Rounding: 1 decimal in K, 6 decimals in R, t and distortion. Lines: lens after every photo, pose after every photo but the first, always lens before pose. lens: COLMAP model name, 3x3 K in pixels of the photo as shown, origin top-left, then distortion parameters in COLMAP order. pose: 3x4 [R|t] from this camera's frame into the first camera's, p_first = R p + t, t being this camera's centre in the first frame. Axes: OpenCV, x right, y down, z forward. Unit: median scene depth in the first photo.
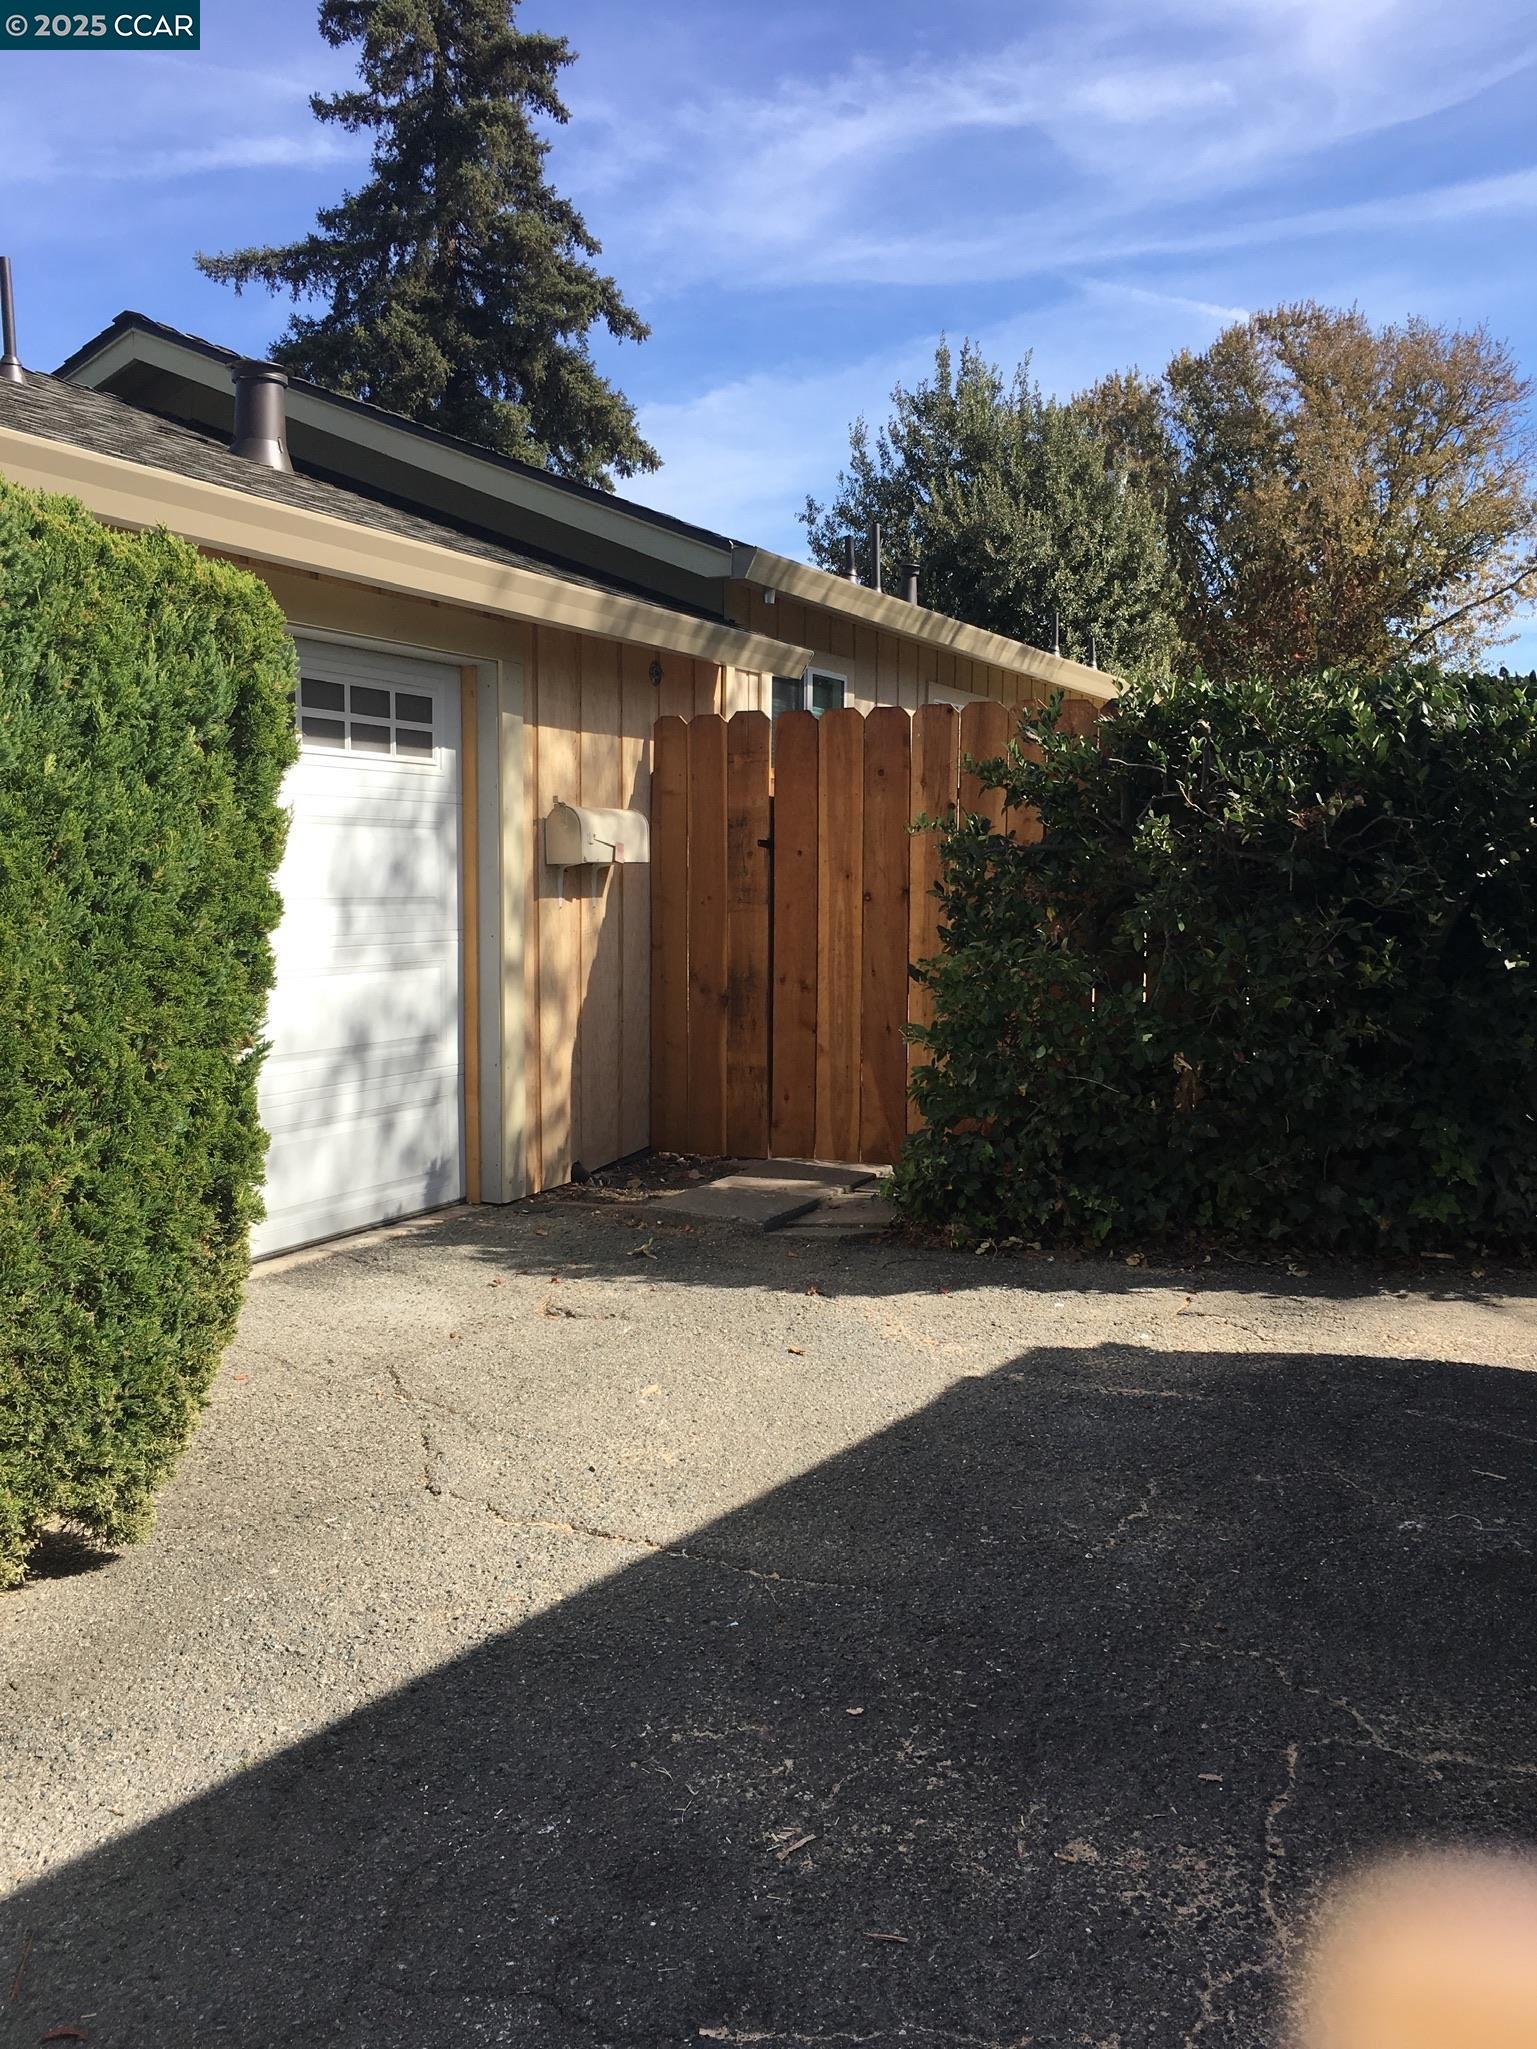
lens RADIAL K [[1759.6, 0, 768.5], [0, 1759.6, 1024.5], [0, 0, 1]] dist [0.097366, 0.000896]
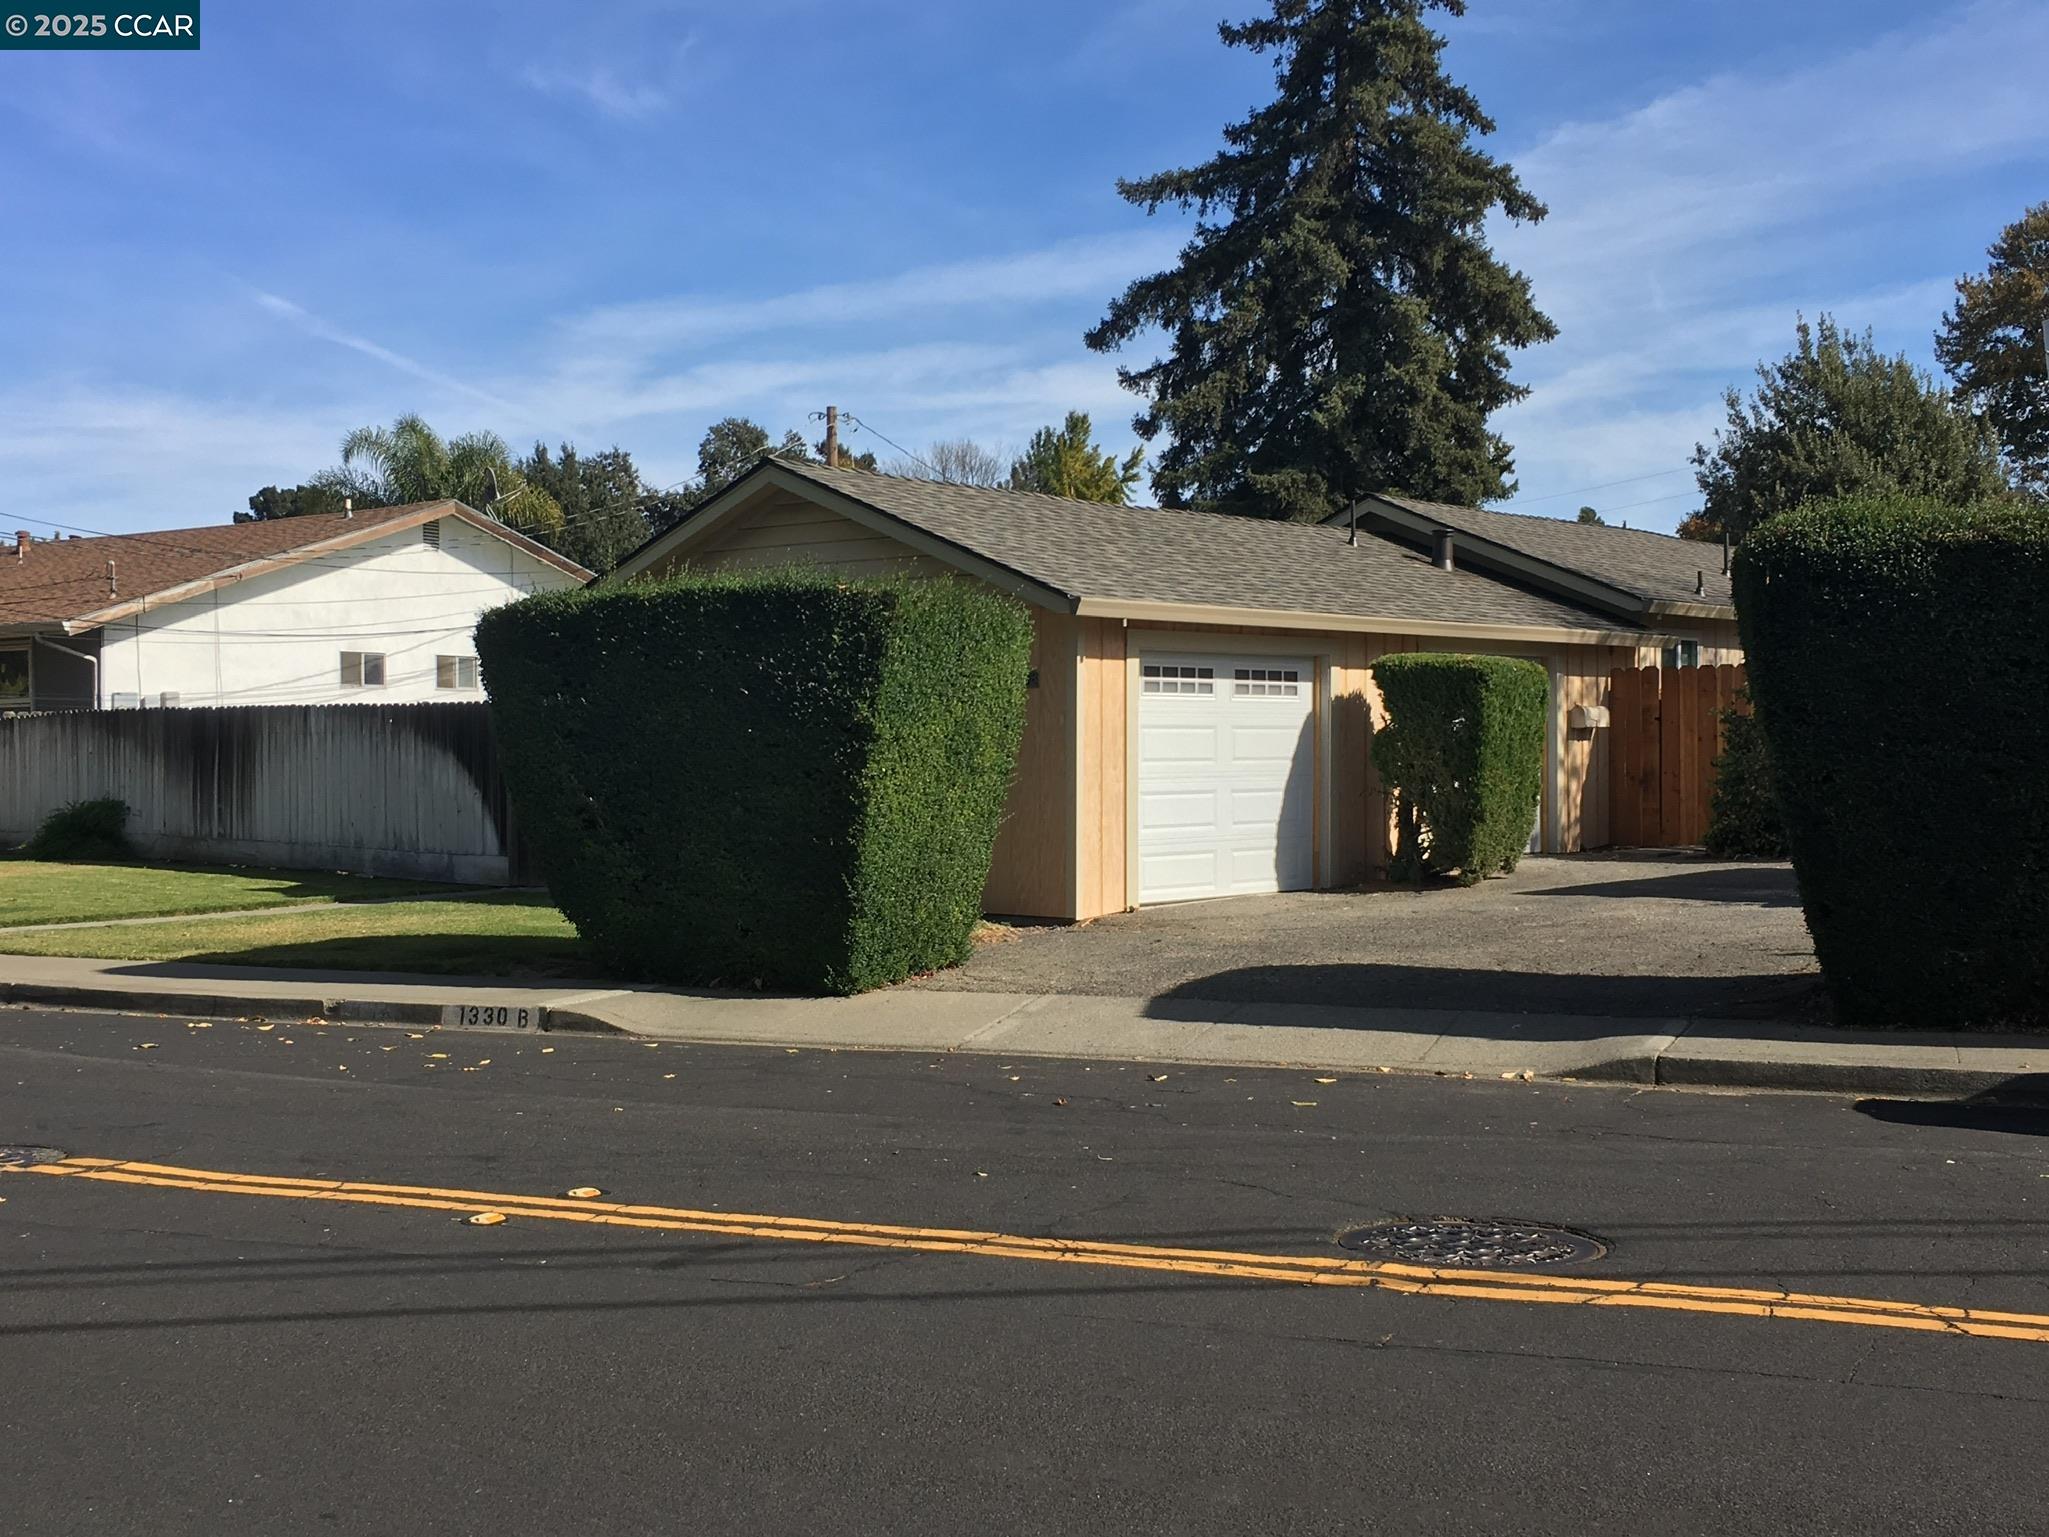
lens RADIAL K [[2085.3, 0, 1024.5], [0, 2085.3, 768.5], [0, 0, 1]] dist [0.027257, 0.003165]
pose [[0.954568, -0.007616, -0.297896, 0.002269], [-0.014531, 0.997294, -0.072059, 0.018652], [0.297639, 0.073114, 0.951875, -0.199614]]
